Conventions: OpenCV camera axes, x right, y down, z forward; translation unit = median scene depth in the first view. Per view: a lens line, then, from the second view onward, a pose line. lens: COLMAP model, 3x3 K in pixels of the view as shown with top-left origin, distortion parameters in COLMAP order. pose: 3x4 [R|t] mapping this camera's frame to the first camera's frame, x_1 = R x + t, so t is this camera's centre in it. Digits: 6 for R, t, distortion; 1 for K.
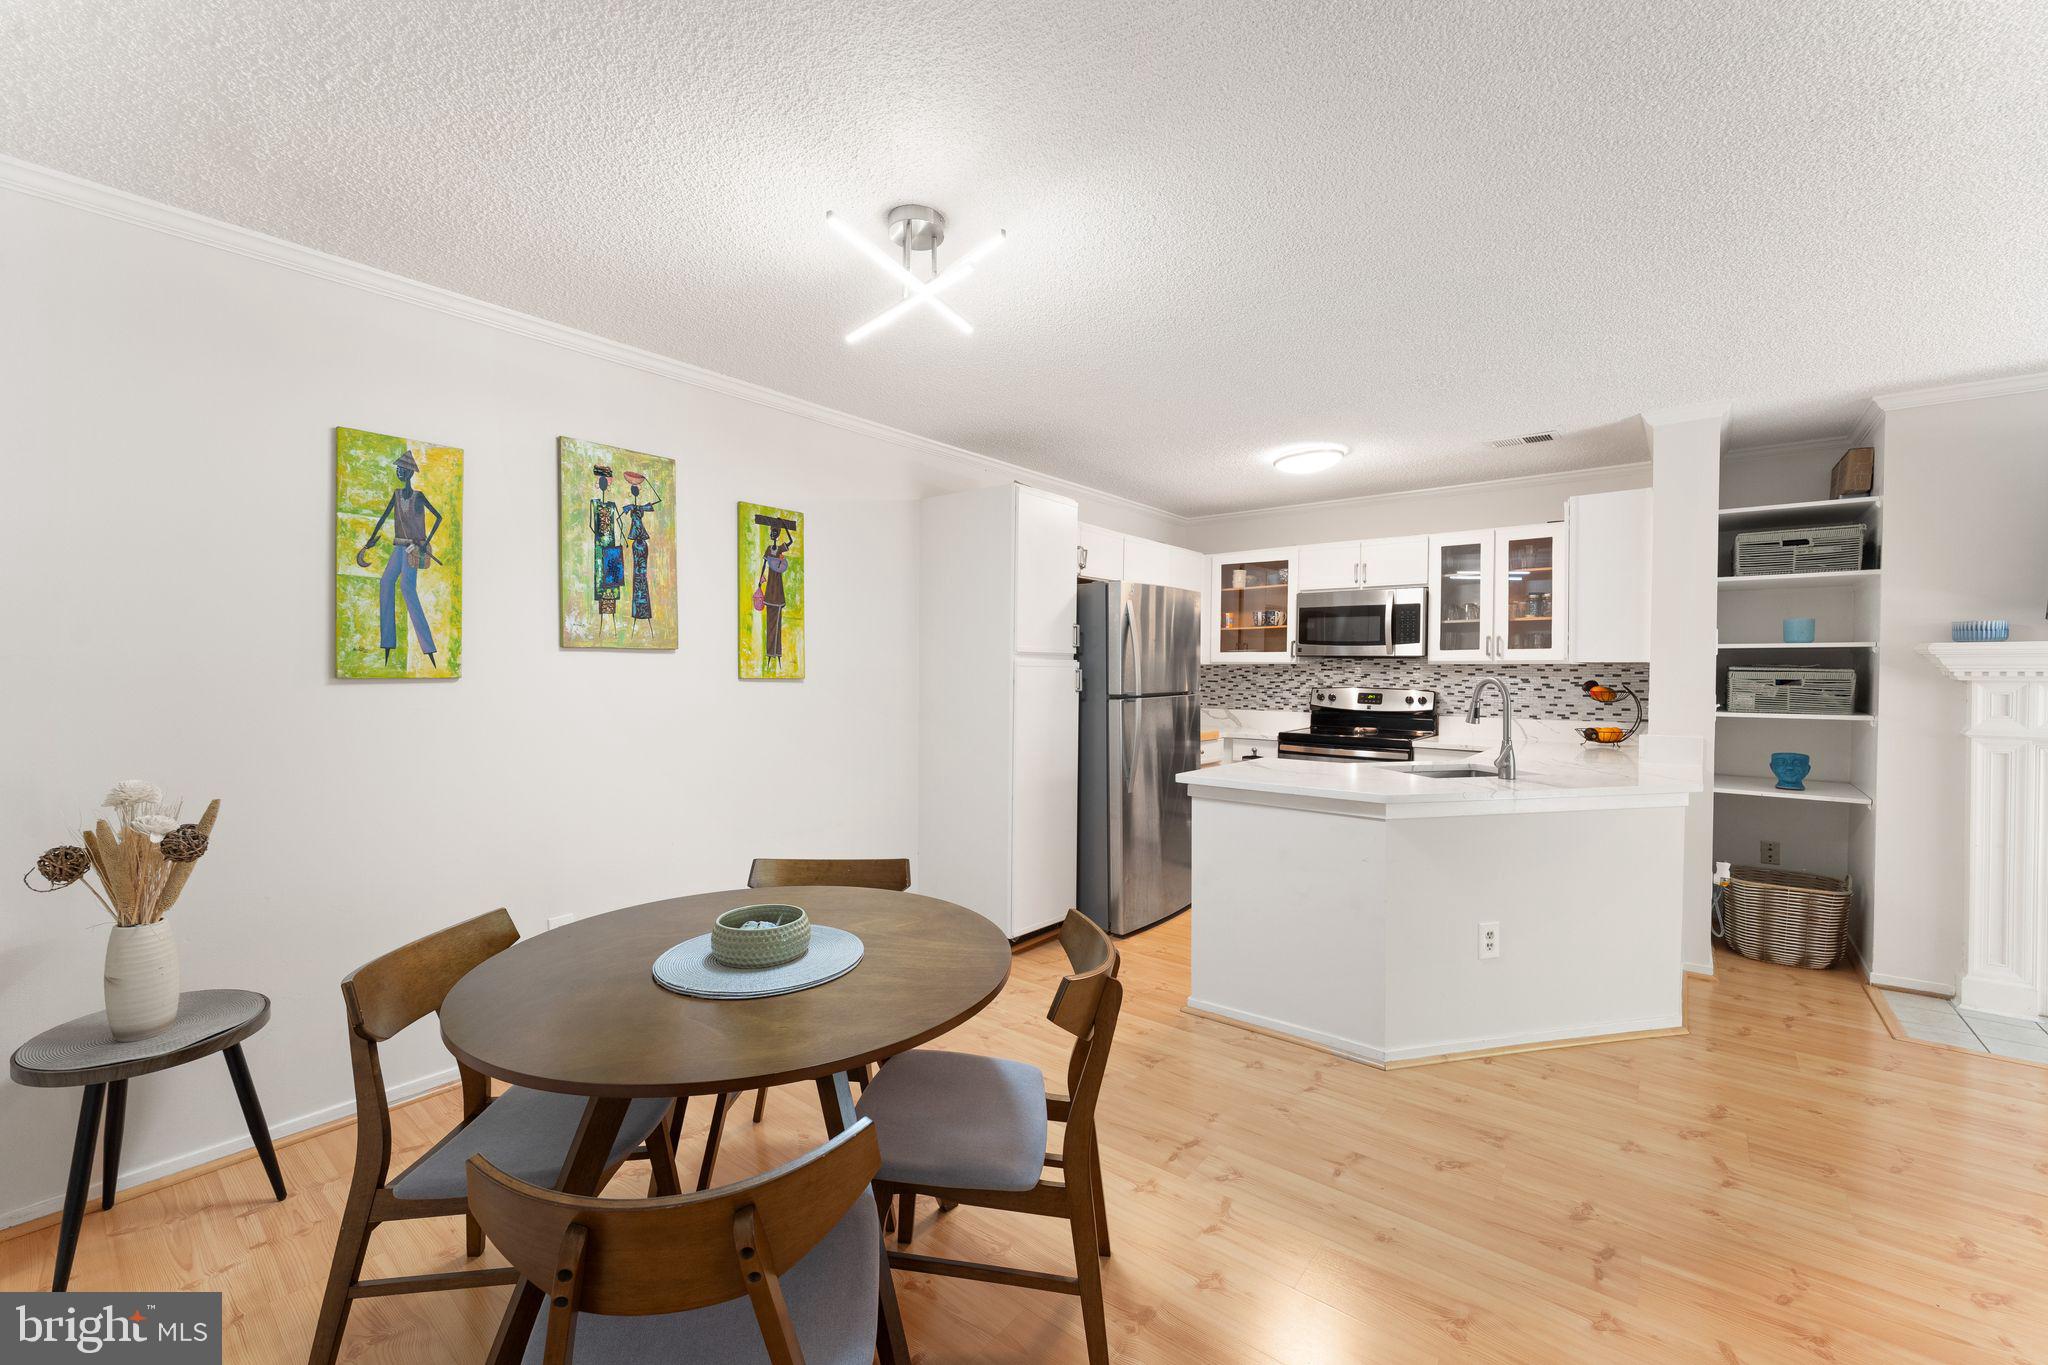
lens RADIAL K [[825.1, 0, 1029.1], [0, 825.1, 681.3], [0, 0, 1]] dist [-0.002684, -0.000402]
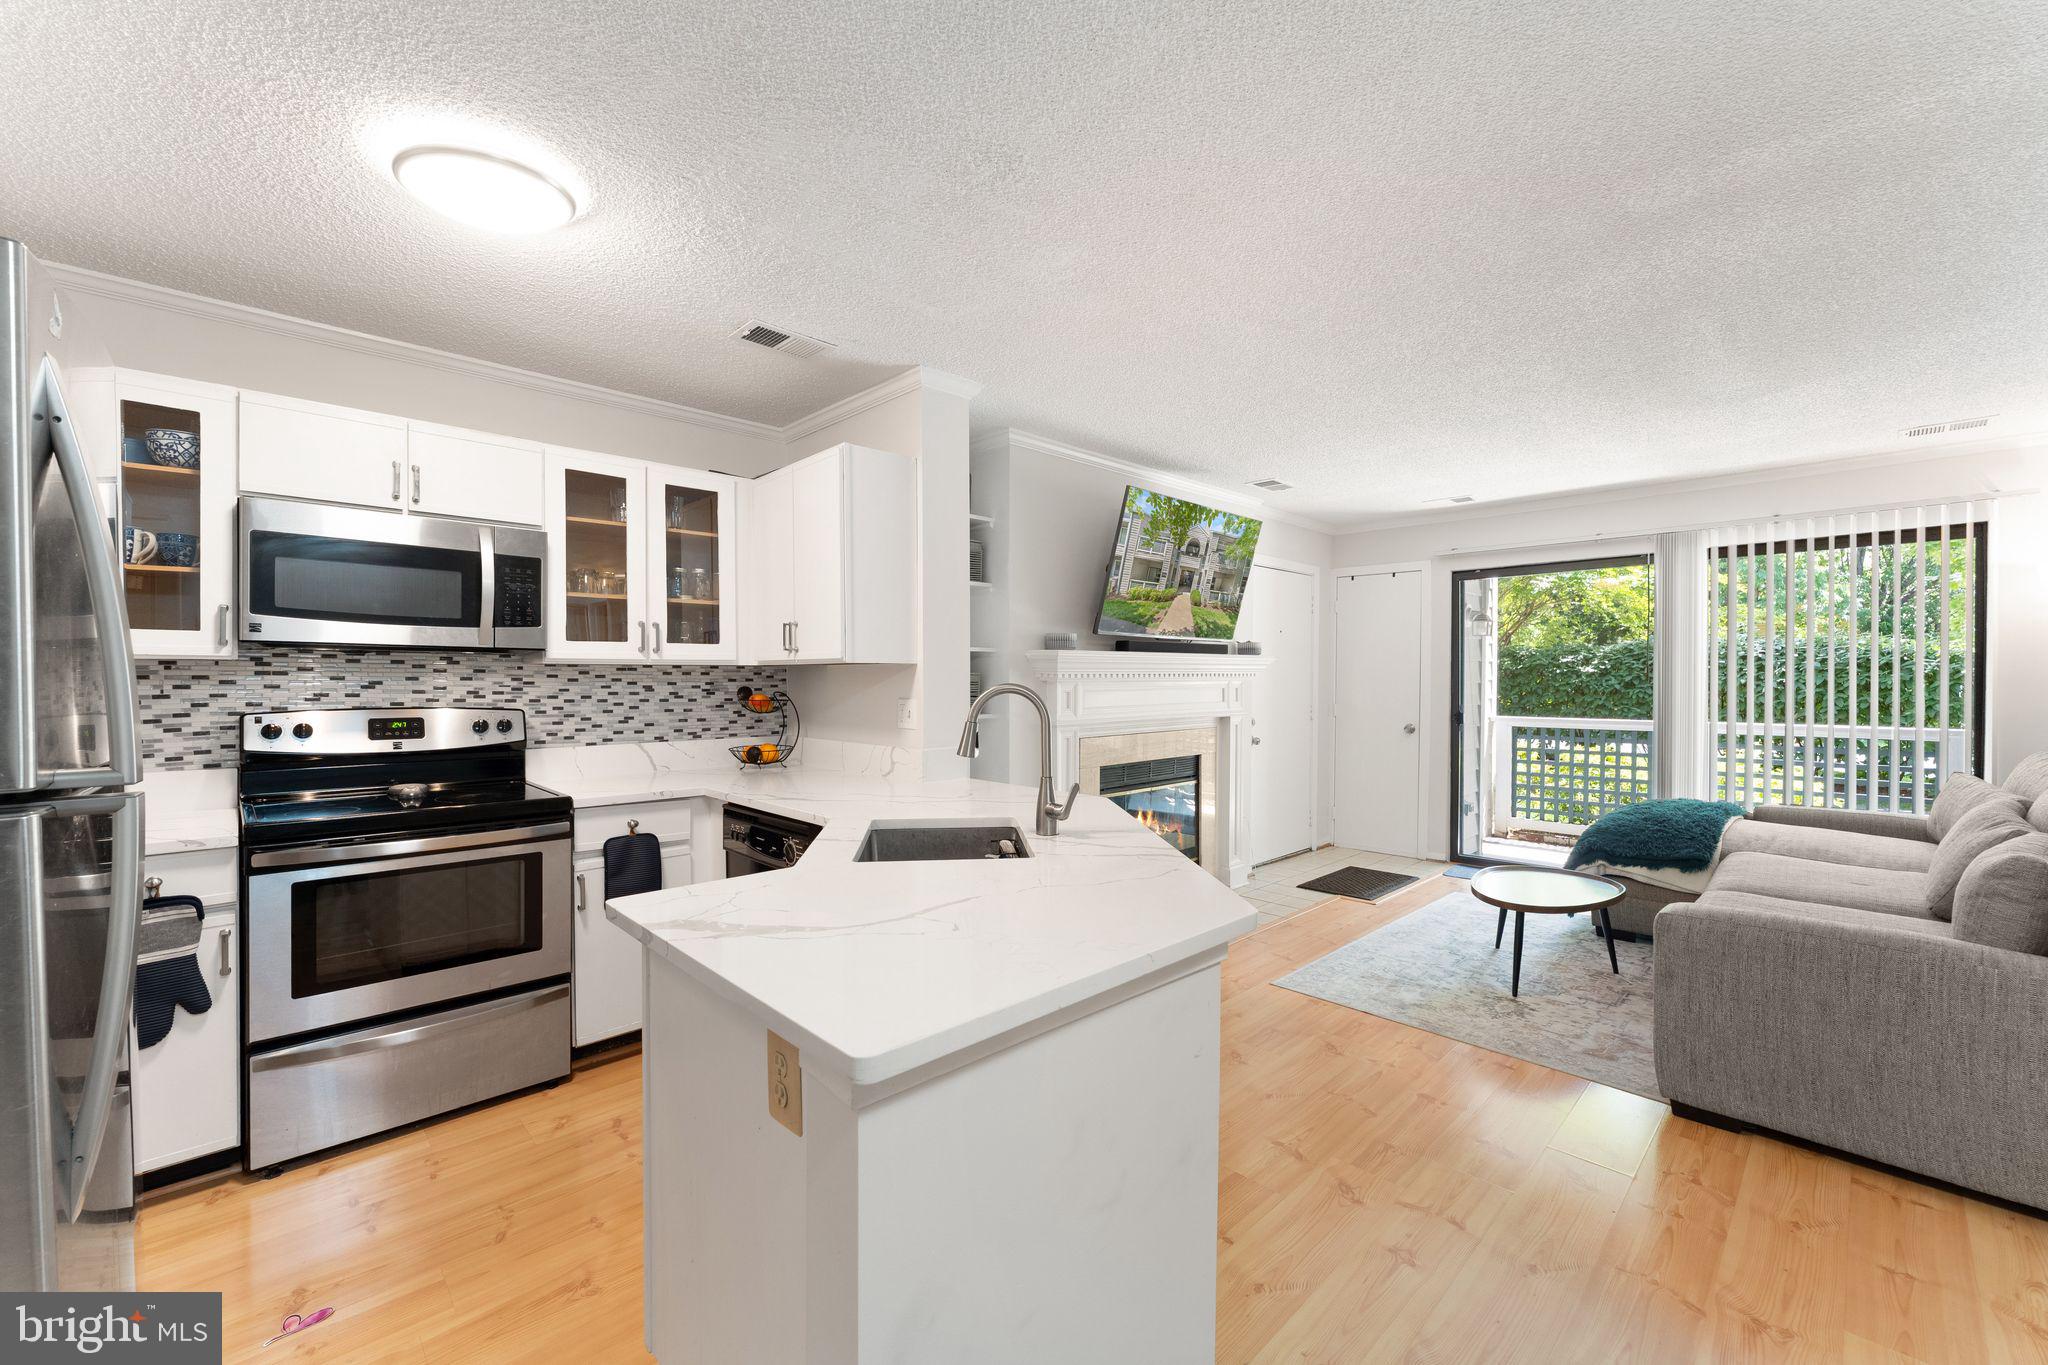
lens RADIAL K [[813.4, 0, 1025.9], [0, 813.4, 687.1], [0, 0, 1]] dist [-0.001723, -0.000660]
pose [[0.126018, -0.017179, 0.991879, -0.051524], [0.014428, 0.999776, 0.015483, -0.008312], [-0.991923, 0.012360, 0.126238, 0.610645]]
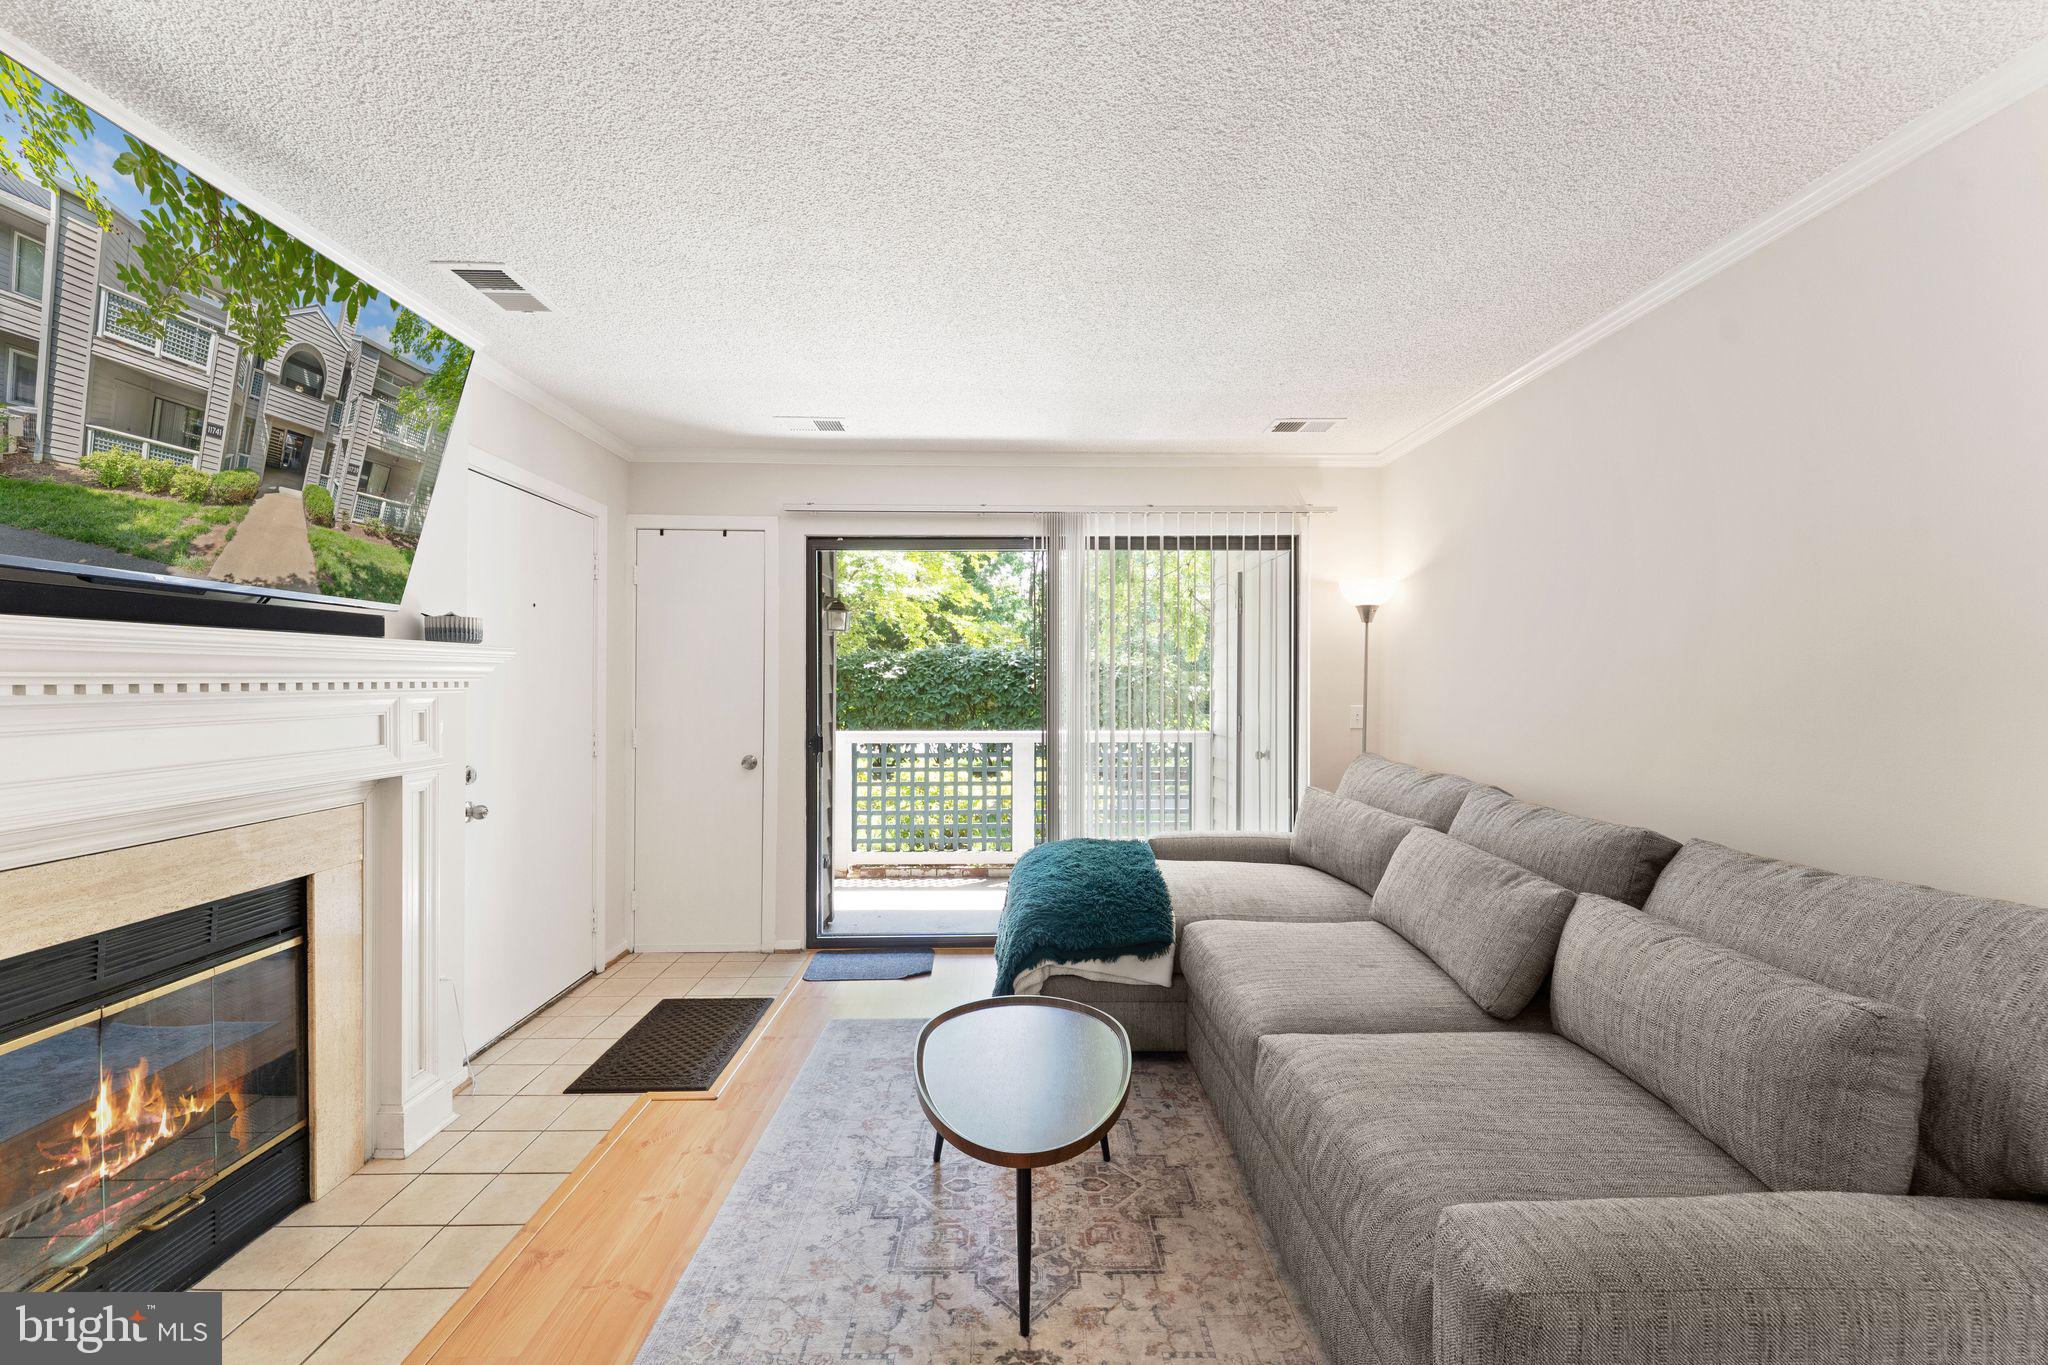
lens RADIAL K [[813.4, 0, 1025.9], [0, 813.4, 687.1], [0, 0, 1]] dist [-0.001723, -0.000660]
pose [[-0.639092, -0.011812, 0.769040, 0.427268], [0.004961, 0.999798, 0.019479, -0.010077], [-0.769115, 0.016264, -0.638904, 0.502589]]
